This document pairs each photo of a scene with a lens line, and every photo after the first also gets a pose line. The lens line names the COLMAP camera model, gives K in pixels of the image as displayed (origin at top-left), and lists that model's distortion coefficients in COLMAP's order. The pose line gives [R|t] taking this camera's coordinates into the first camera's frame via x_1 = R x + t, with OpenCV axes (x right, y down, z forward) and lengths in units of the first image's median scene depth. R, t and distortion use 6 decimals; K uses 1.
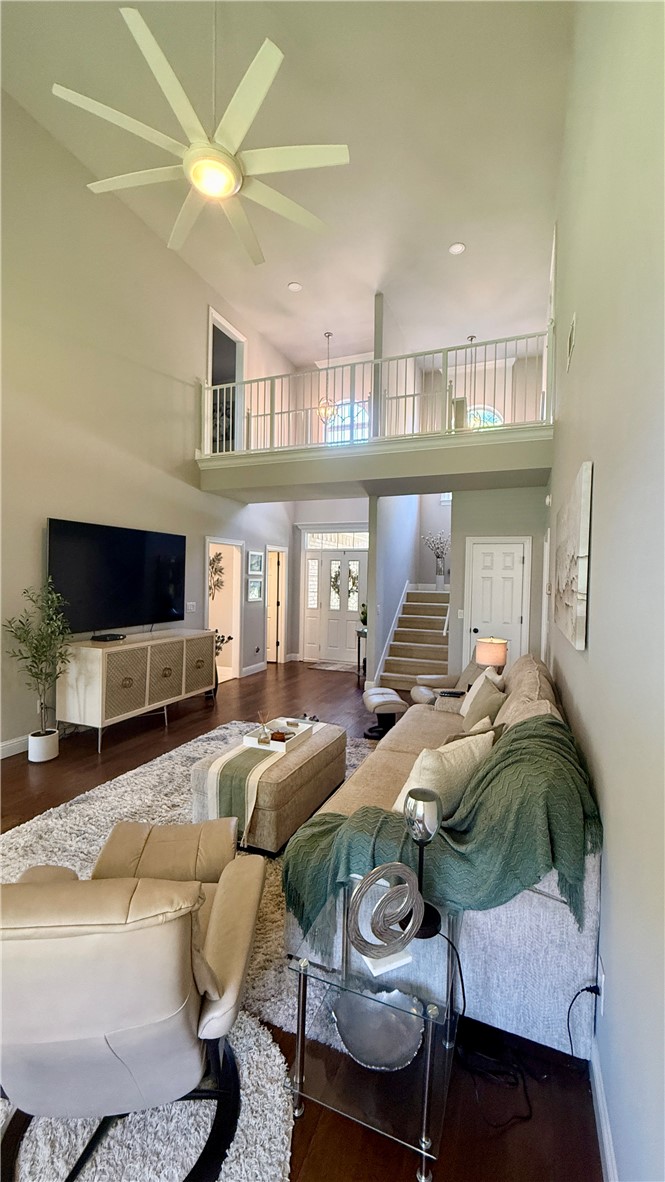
lens RADIAL K [[471.2, 0, 332.4], [0, 471.2, 586.6], [0, 0, 1]] dist [0.000448, 0.000339]
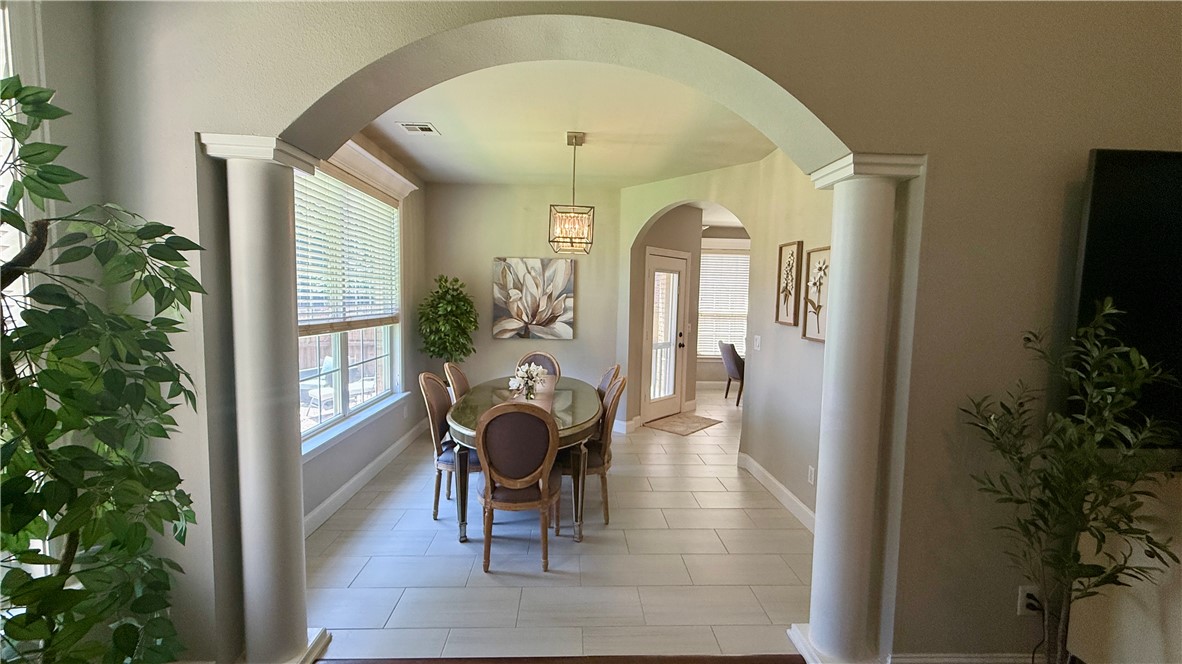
lens RADIAL K [[471.2, 0, 588.2], [0, 471.2, 330.4], [0, 0, 1]] dist [0.000448, 0.000339]
pose [[0.413887, 0.055338, -0.908645, -0.433512], [-0.031797, 0.998420, 0.046322, -0.001628], [0.909773, 0.009720, 0.414992, 0.484694]]
